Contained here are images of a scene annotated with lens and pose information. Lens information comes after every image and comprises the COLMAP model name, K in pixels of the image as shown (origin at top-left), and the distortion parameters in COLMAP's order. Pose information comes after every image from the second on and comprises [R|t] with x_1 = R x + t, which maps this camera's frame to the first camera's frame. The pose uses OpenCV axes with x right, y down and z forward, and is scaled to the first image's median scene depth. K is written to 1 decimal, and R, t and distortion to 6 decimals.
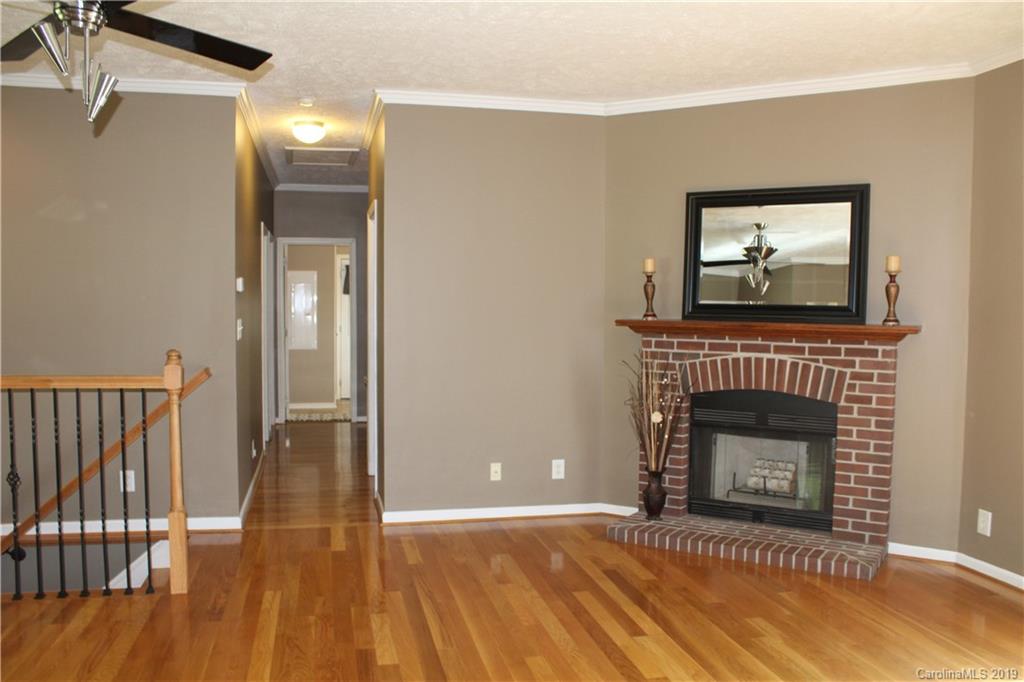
lens RADIAL K [[850.3, 0, 505.1], [0, 850.3, 339.2], [0, 0, 1]] dist [-0.150242, 0.095696]
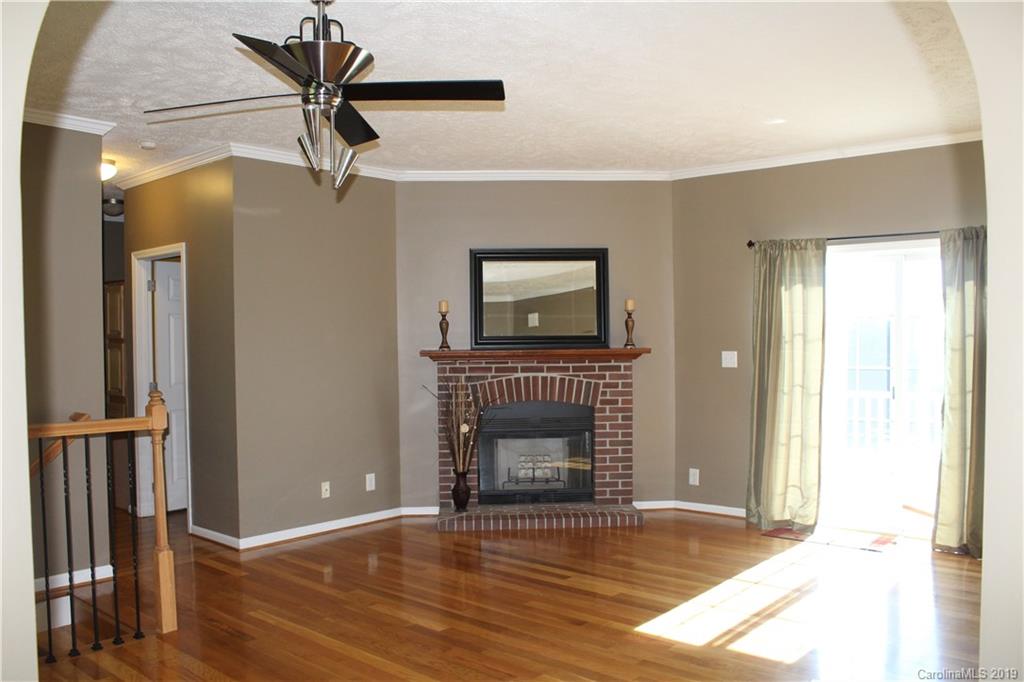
lens RADIAL K [[850.3, 0, 507.1], [0, 850.3, 339.5], [0, 0, 1]] dist [-0.150242, 0.095696]
pose [[0.810131, -0.021901, 0.585840, -0.539228], [0.045223, 0.998659, -0.025203, -0.004207], [-0.584502, 0.046911, 0.810035, -0.061561]]
